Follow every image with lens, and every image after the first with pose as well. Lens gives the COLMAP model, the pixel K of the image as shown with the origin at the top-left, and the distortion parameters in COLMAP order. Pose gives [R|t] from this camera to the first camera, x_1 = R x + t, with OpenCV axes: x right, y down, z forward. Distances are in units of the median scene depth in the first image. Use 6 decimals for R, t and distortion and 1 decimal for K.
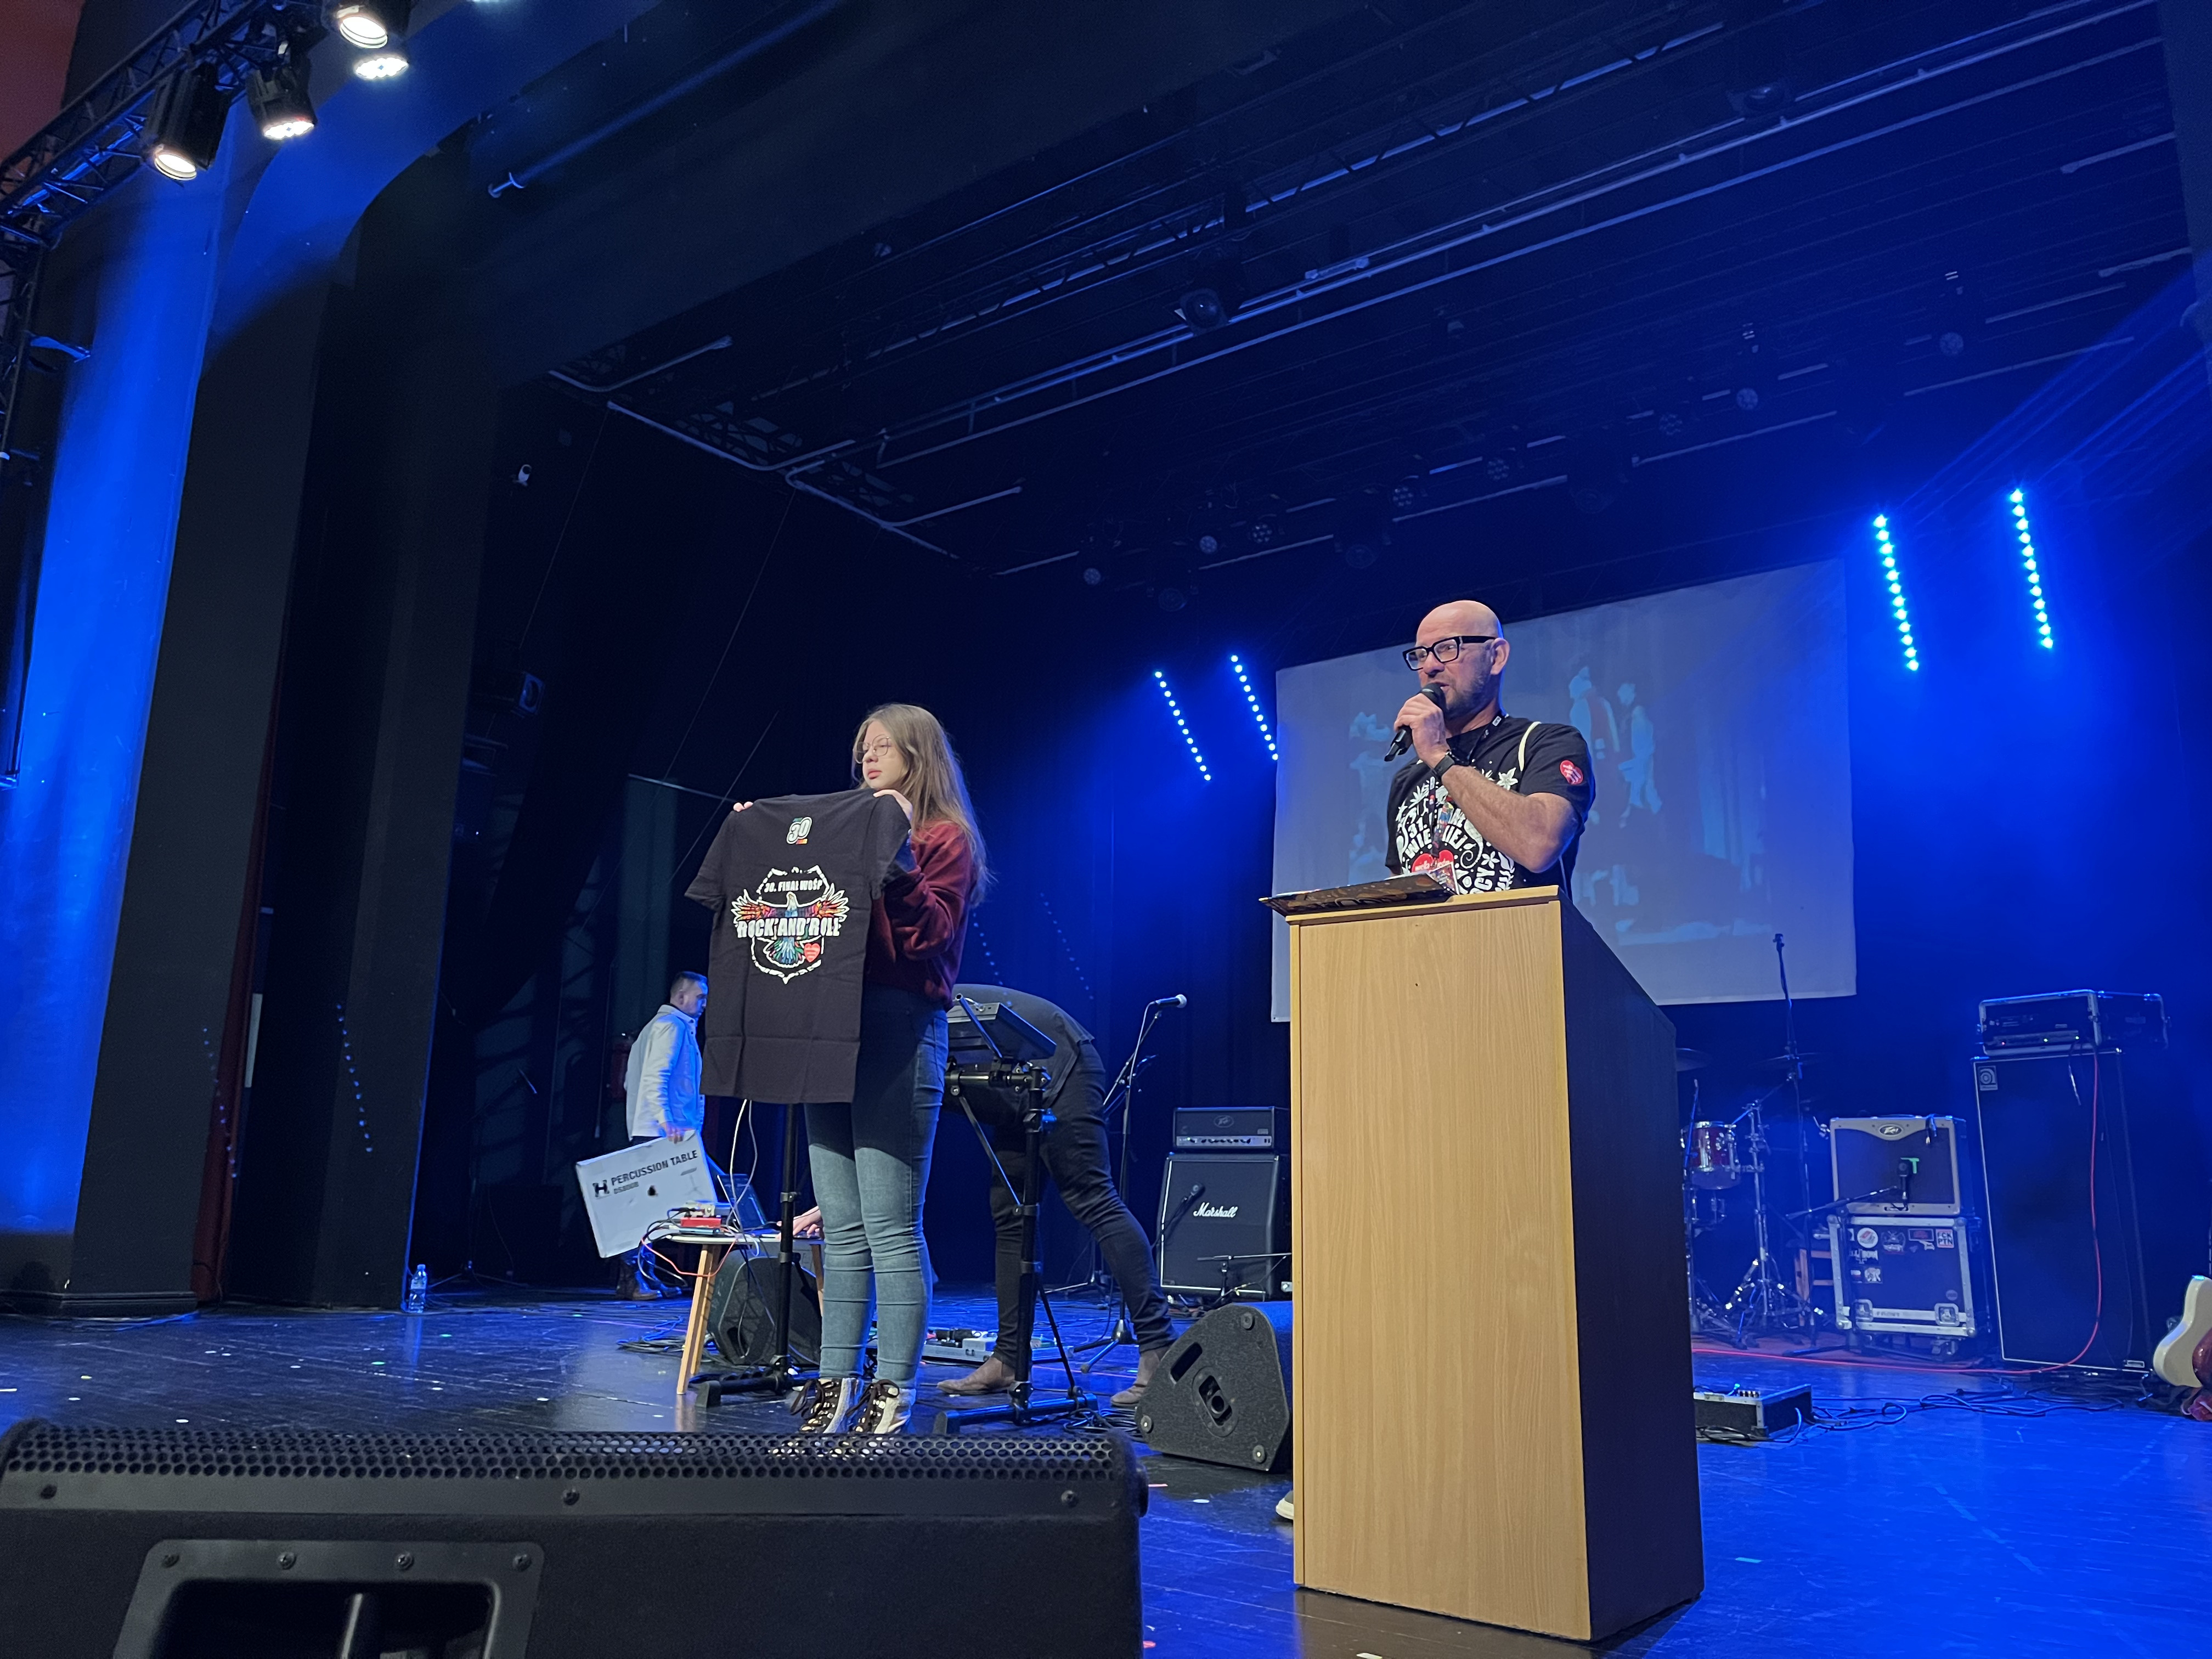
lens RADIAL K [[1706.2, 0, 1119.2], [0, 1706.2, 838.2], [0, 0, 1]] dist [0.022471, 0.008742]
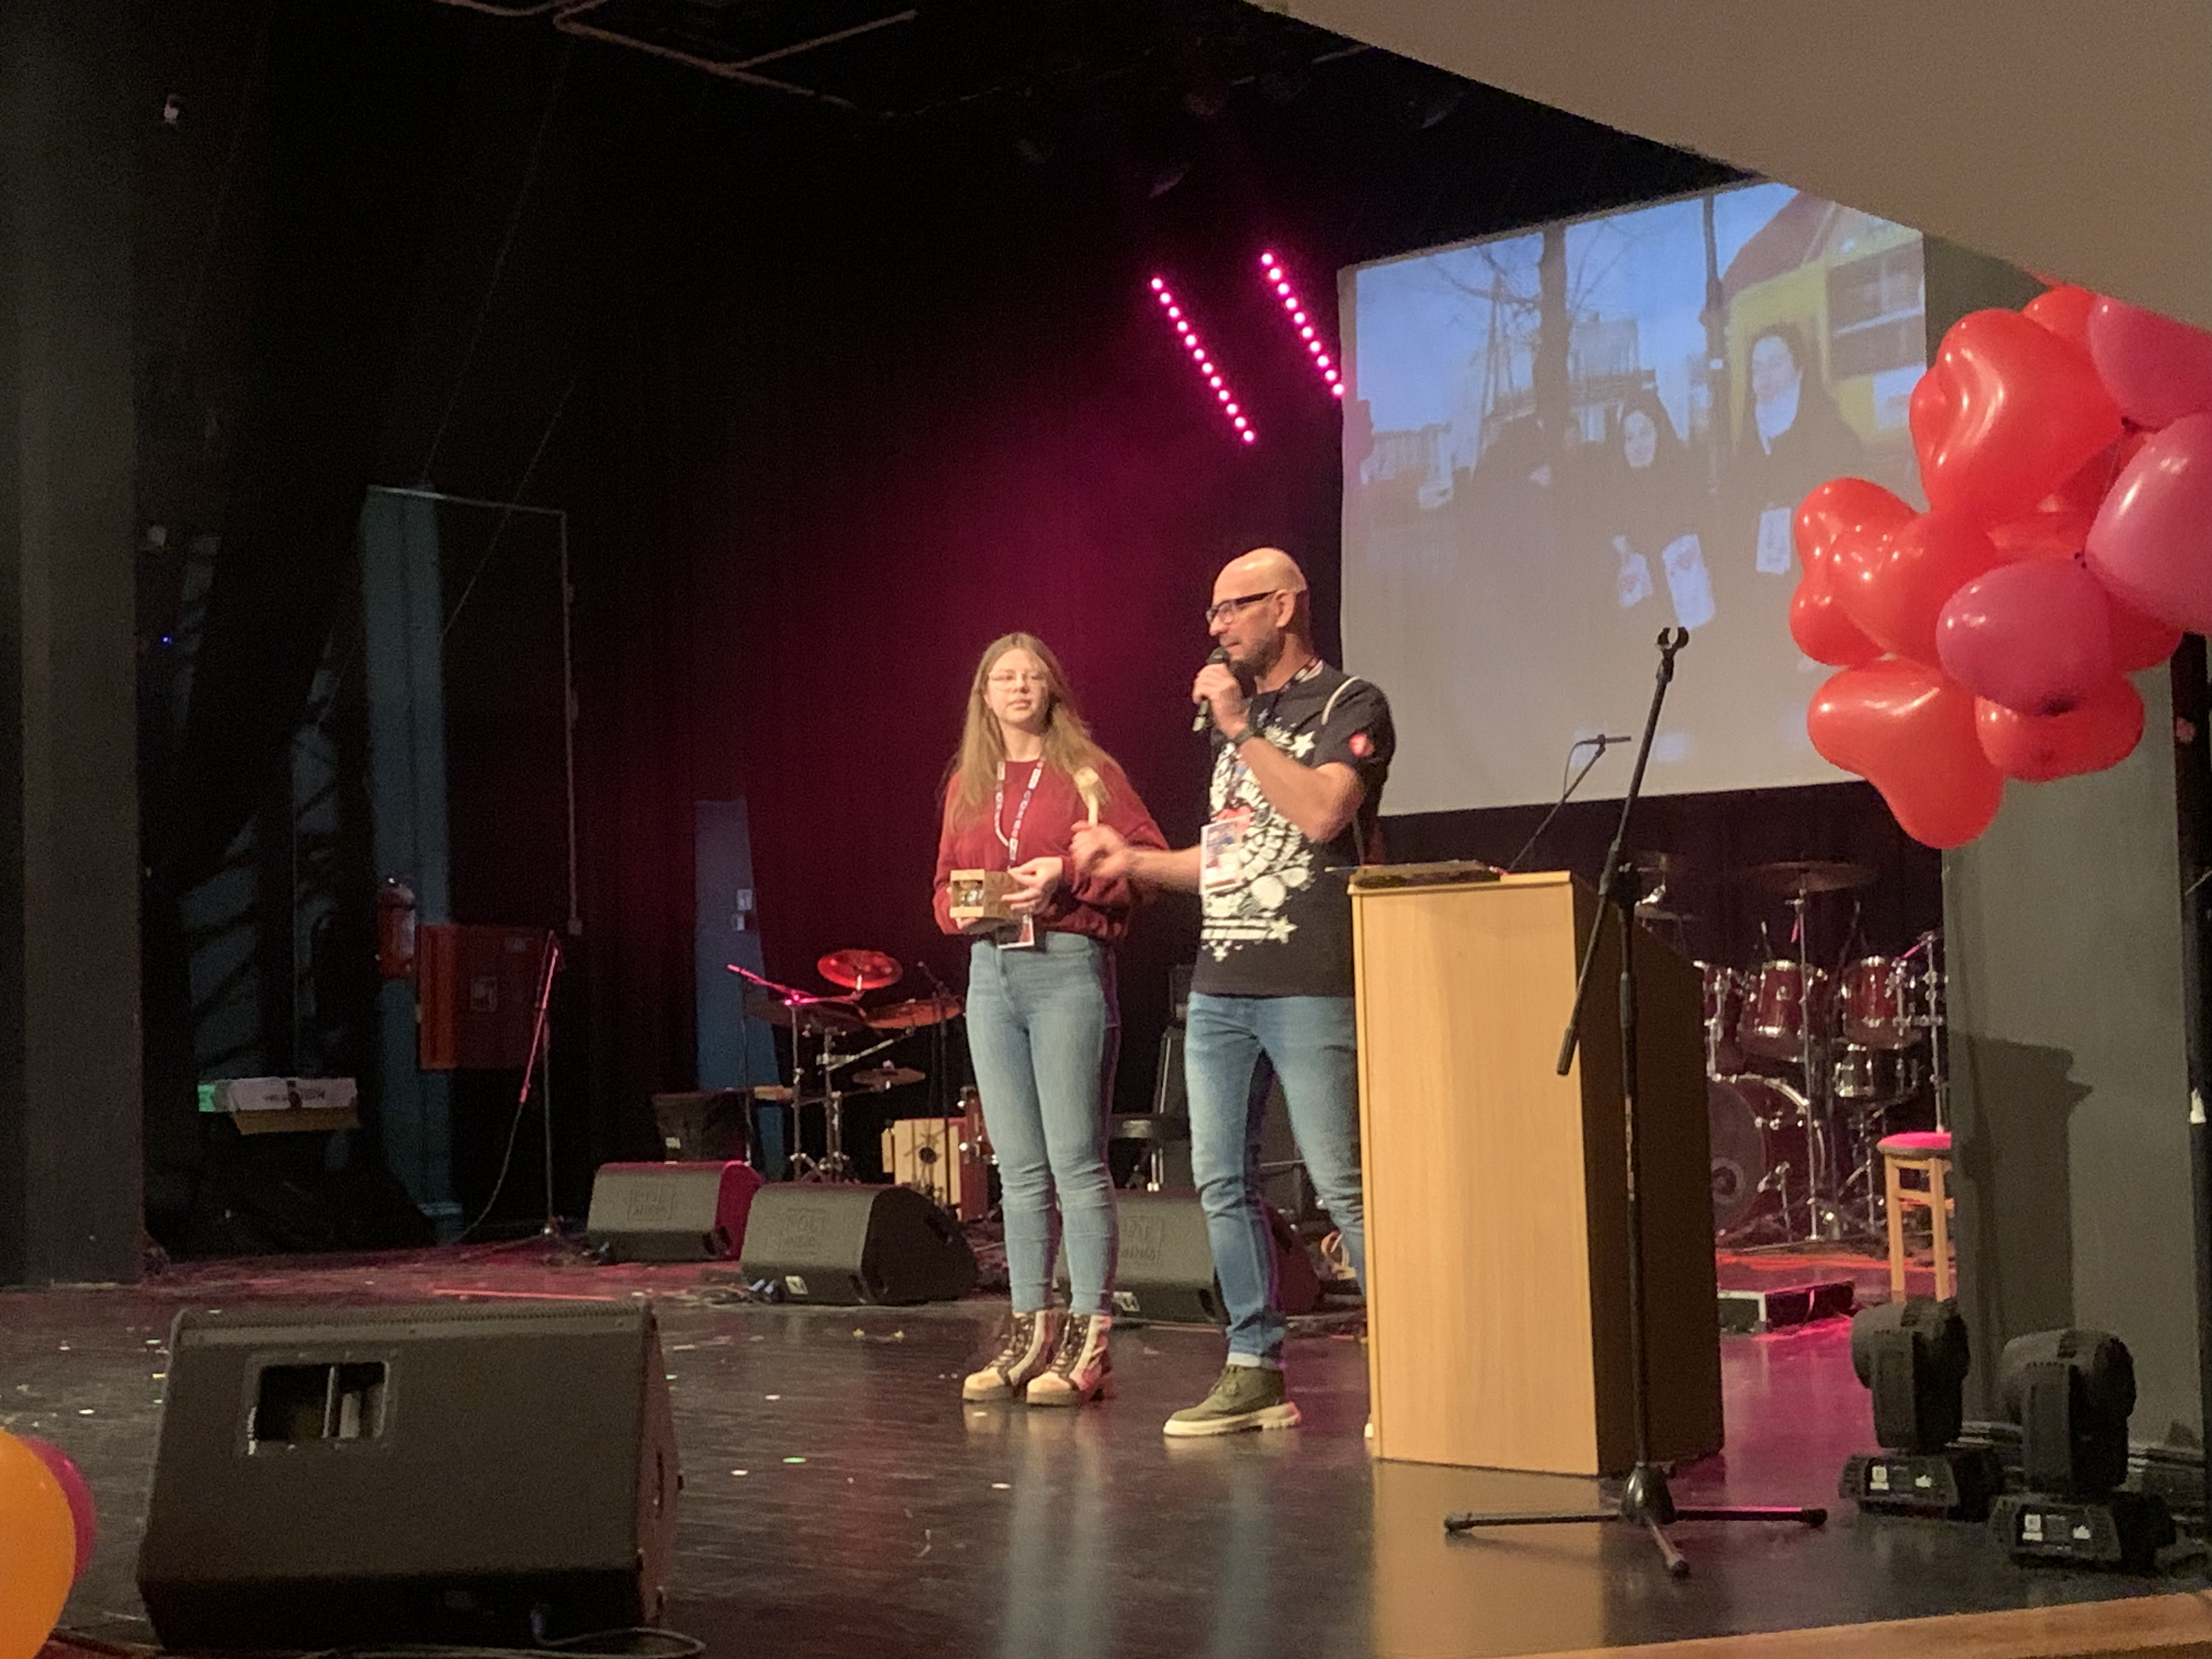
lens RADIAL K [[3401.3, 0, 1109.9], [0, 3401.3, 852.4], [0, 0, 1]] dist [0.090586, 0.000000]
pose [[0.996225, -0.049694, -0.071178, 0.090857], [0.059941, 0.986876, 0.149941, -0.082753], [0.062793, -0.153641, 0.986129, -0.314392]]
